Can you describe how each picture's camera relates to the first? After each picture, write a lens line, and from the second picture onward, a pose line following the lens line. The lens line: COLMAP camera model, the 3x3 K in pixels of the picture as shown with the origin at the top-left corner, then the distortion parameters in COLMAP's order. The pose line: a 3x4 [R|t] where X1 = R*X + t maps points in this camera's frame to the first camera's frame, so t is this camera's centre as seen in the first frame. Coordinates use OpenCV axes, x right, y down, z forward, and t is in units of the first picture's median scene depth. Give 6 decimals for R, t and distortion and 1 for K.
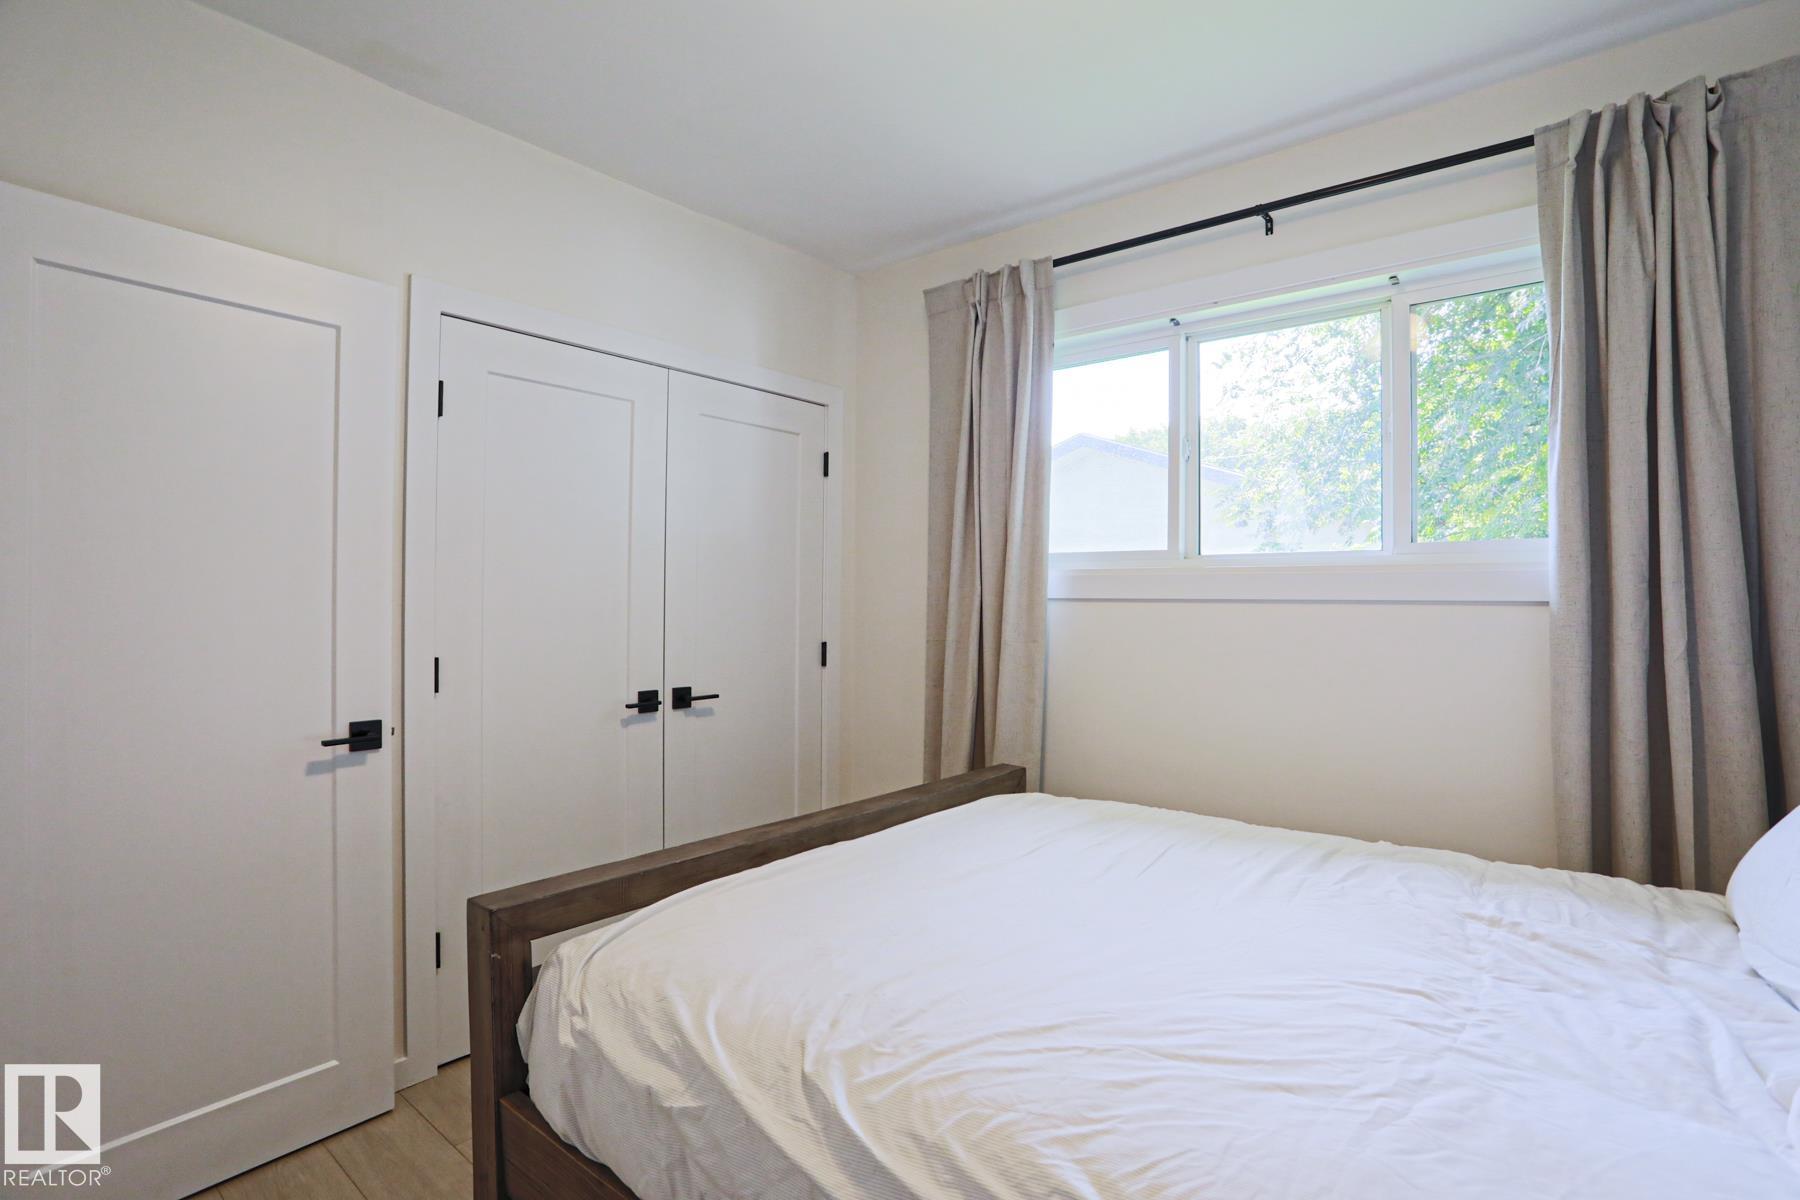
lens RADIAL K [[893.7, 0, 900.0], [0, 893.7, 600.0], [0, 0, 1]] dist [-0.002416, -0.000033]
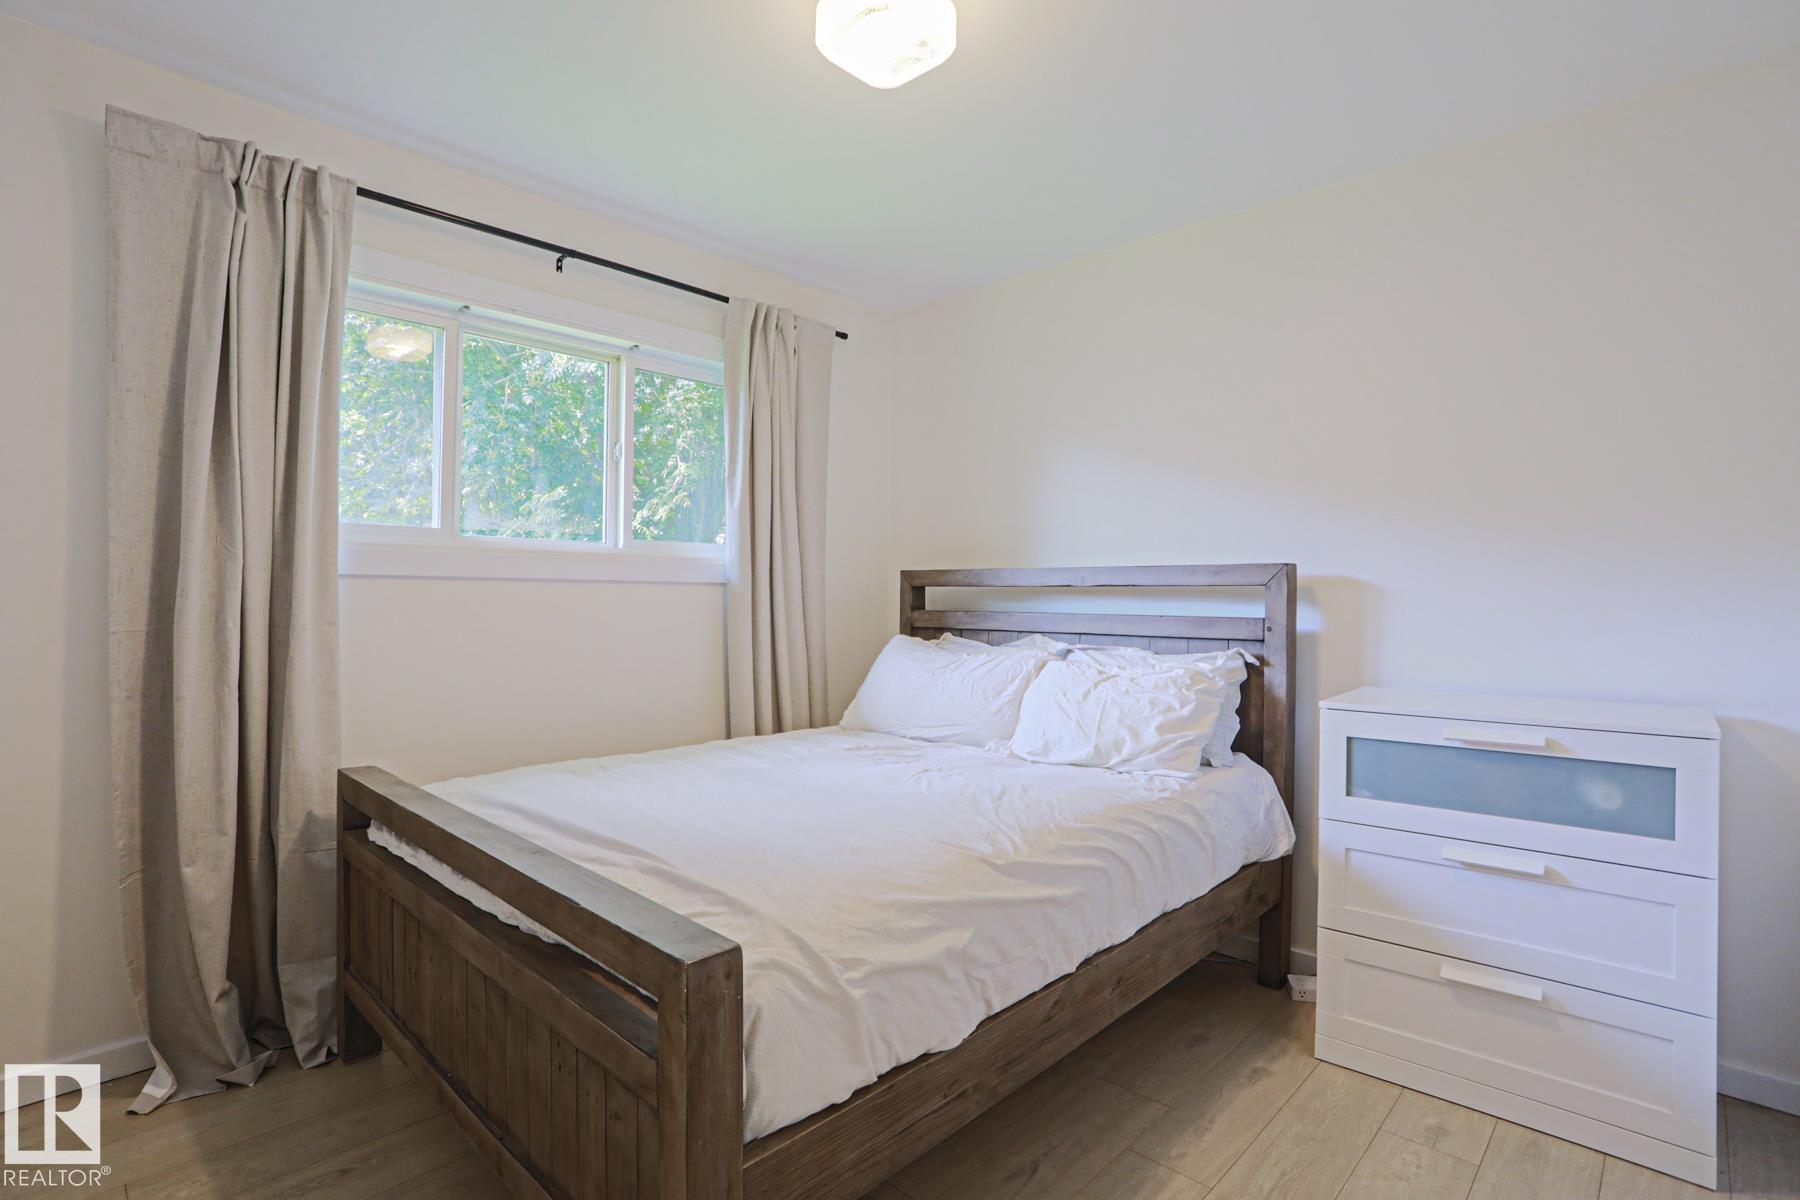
lens RADIAL K [[860.4, 0, 900.0], [0, 860.4, 600.0], [0, 0, 1]] dist [-0.000336, 0.000317]
pose [[0.068791, -0.011820, 0.997561, -0.650466], [0.008947, 0.999897, 0.011231, 0.018619], [-0.997591, 0.008152, 0.068890, 0.429918]]
